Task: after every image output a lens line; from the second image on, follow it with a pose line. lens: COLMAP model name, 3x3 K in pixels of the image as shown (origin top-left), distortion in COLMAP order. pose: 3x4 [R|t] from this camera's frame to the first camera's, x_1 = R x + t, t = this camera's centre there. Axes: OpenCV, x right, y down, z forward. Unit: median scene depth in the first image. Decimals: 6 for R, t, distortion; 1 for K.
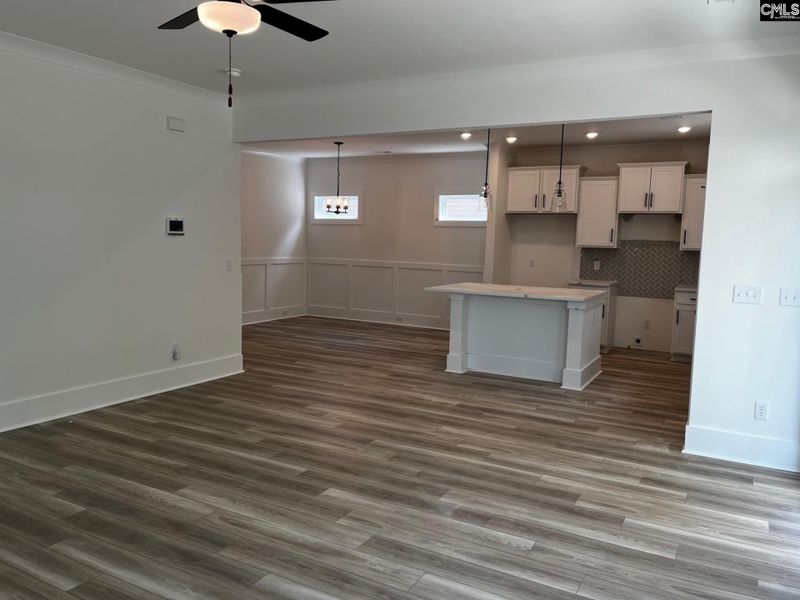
lens RADIAL K [[630.4, 0, 400.0], [0, 630.4, 300.0], [0, 0, 1]] dist [0.080286, -0.094503]
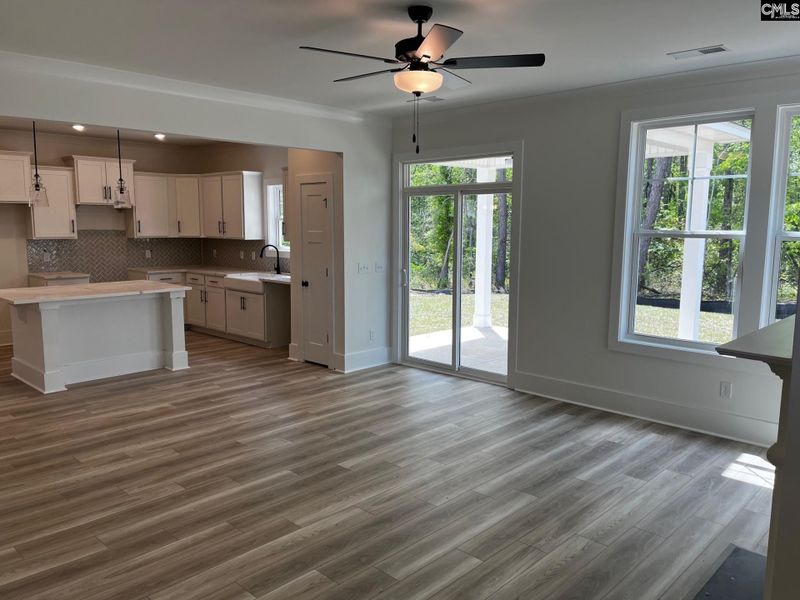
lens RADIAL K [[614.0, 0, 400.0], [0, 614.0, 300.0], [0, 0, 1]] dist [0.073038, -0.091964]
pose [[0.253693, -0.146712, 0.956094, -0.851714], [0.098025, 0.987241, 0.125481, -0.102607], [-0.962305, 0.061888, 0.264838, 0.429309]]
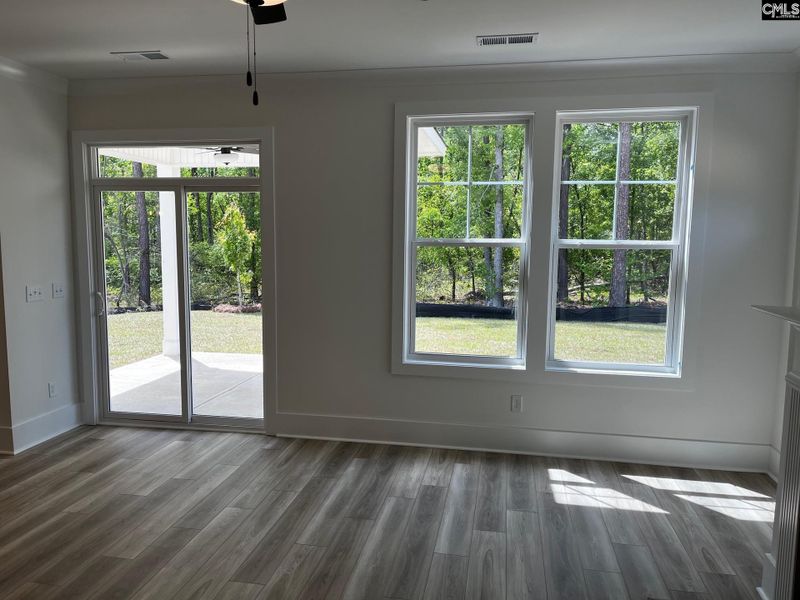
lens RADIAL K [[601.4, 0, 400.0], [0, 601.4, 300.0], [0, 0, 1]] dist [0.066781, -0.089494]
pose [[-0.323634, -0.130882, 0.937087, -0.584835], [0.075311, 0.983681, 0.163400, -0.107500], [-0.943181, 0.123454, -0.308495, 0.634874]]
